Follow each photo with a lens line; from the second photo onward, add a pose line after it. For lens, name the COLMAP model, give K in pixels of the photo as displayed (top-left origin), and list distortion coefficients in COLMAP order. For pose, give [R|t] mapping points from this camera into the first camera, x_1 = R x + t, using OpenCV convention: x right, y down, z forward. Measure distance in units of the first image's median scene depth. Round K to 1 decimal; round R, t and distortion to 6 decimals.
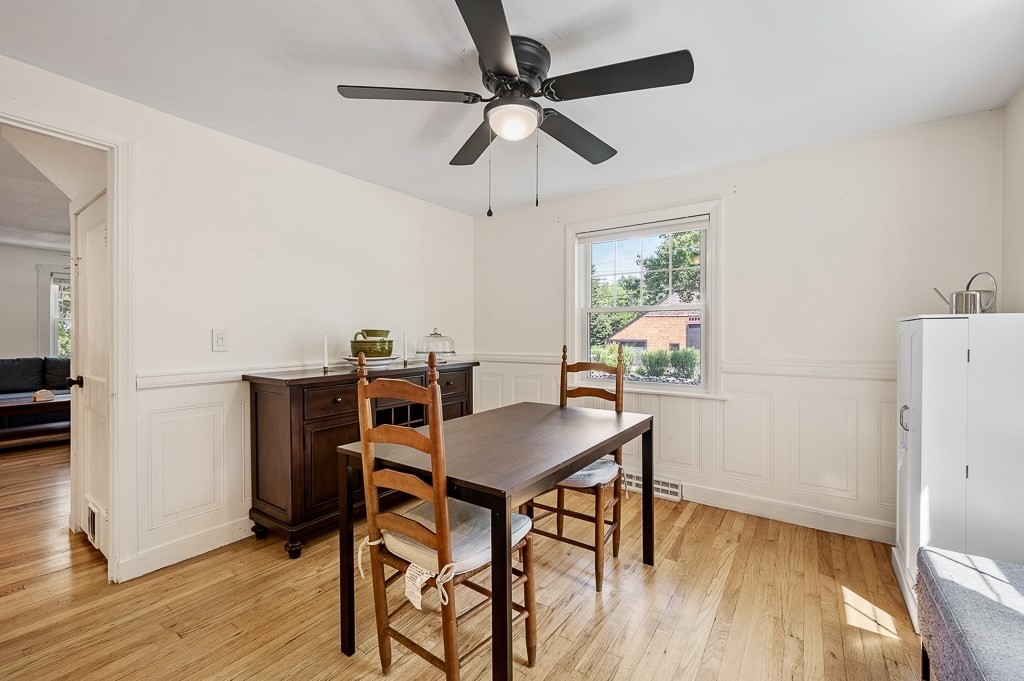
lens RADIAL K [[424.5, 0, 512.1], [0, 424.5, 336.4], [0, 0, 1]] dist [0.003285, 0.000002]
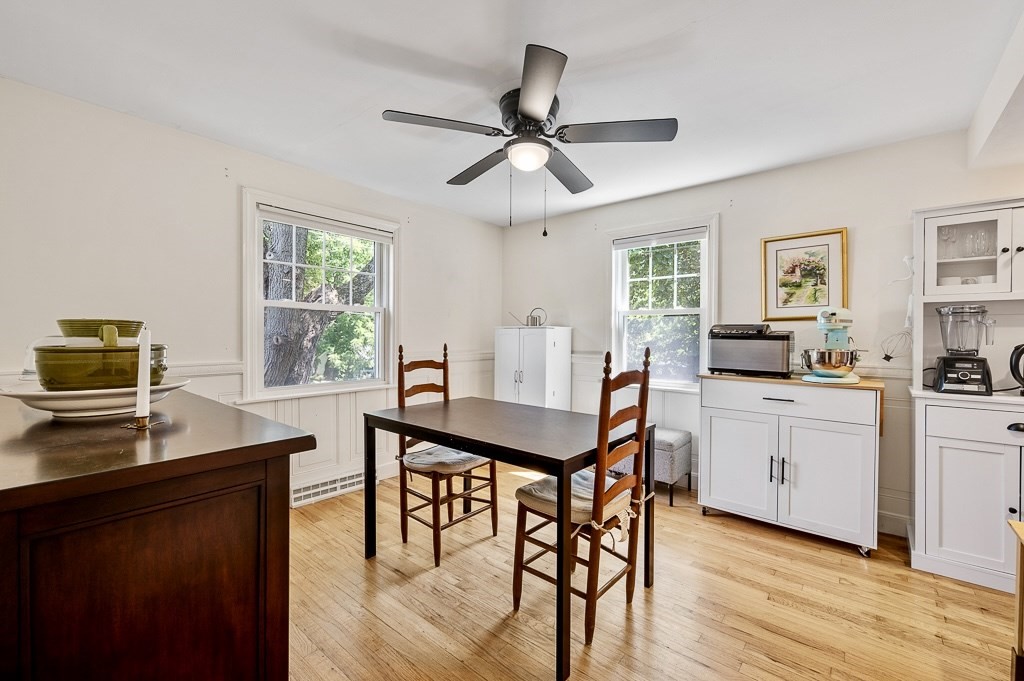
lens RADIAL K [[424.5, 0, 518.1], [0, 424.5, 338.7], [0, 0, 1]] dist [0.003285, 0.000002]
pose [[0.079448, -0.006722, 0.996816, -0.826603], [-0.000234, 0.999977, 0.006762, -0.000119], [-0.996839, -0.000770, 0.079445, 0.655557]]
